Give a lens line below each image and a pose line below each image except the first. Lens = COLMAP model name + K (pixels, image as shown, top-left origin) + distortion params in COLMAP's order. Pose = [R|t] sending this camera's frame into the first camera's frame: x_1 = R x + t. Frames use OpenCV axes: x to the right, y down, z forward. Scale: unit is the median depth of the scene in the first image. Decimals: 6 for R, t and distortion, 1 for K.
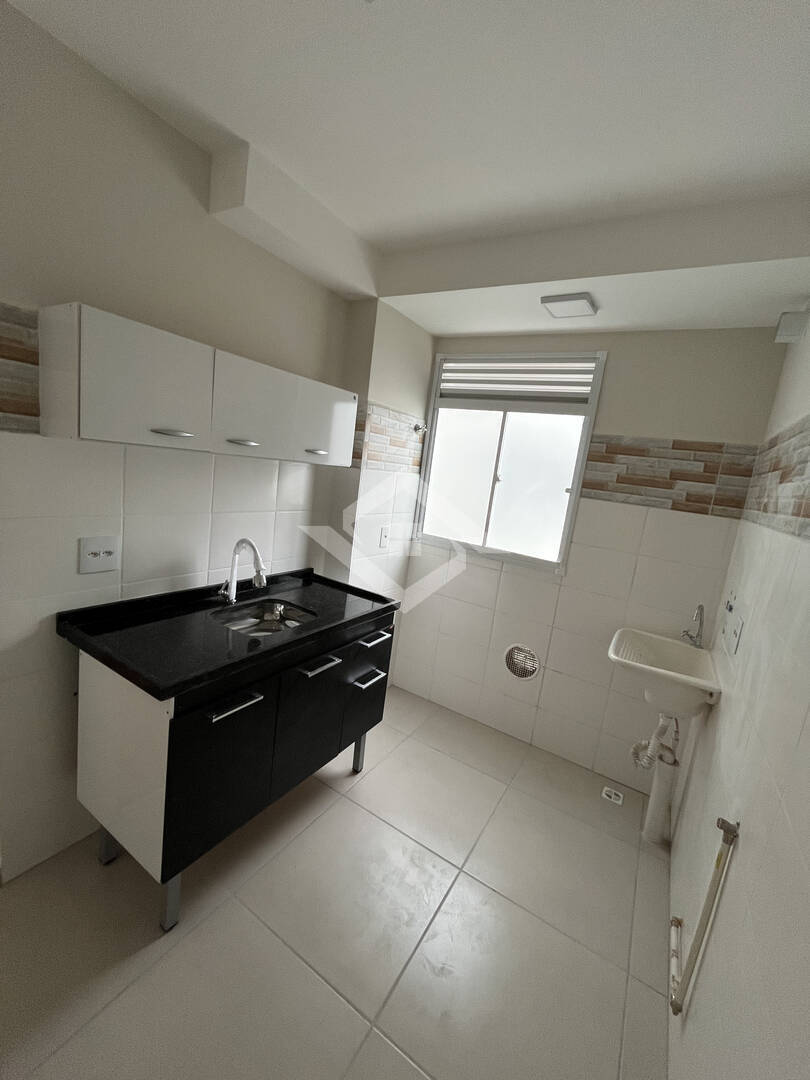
lens RADIAL K [[439.2, 0, 410.2], [0, 439.2, 541.6], [0, 0, 1]] dist [-0.002178, -0.000628]
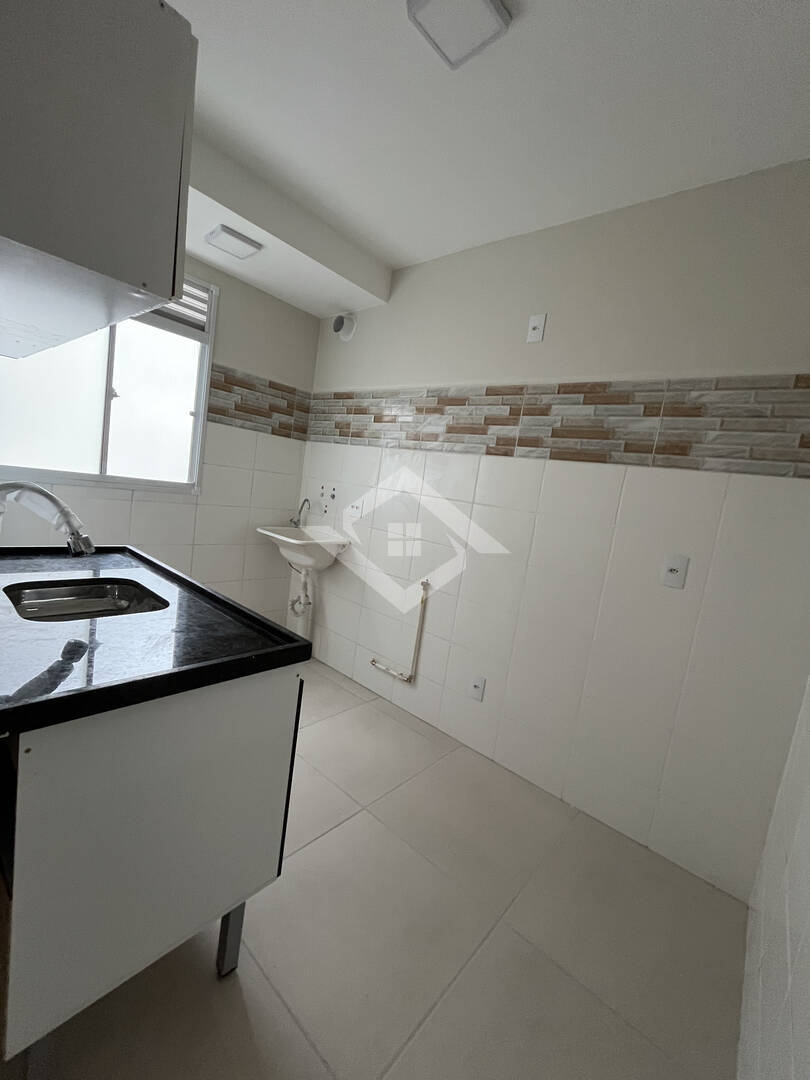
lens RADIAL K [[439.2, 0, 402.5], [0, 439.2, 541.6], [0, 0, 1]] dist [-0.002178, -0.000628]
pose [[0.188178, -0.223203, 0.956436, -0.673182], [0.048052, 0.974759, 0.218025, -0.023896], [-0.980959, 0.004931, 0.194153, 0.325894]]
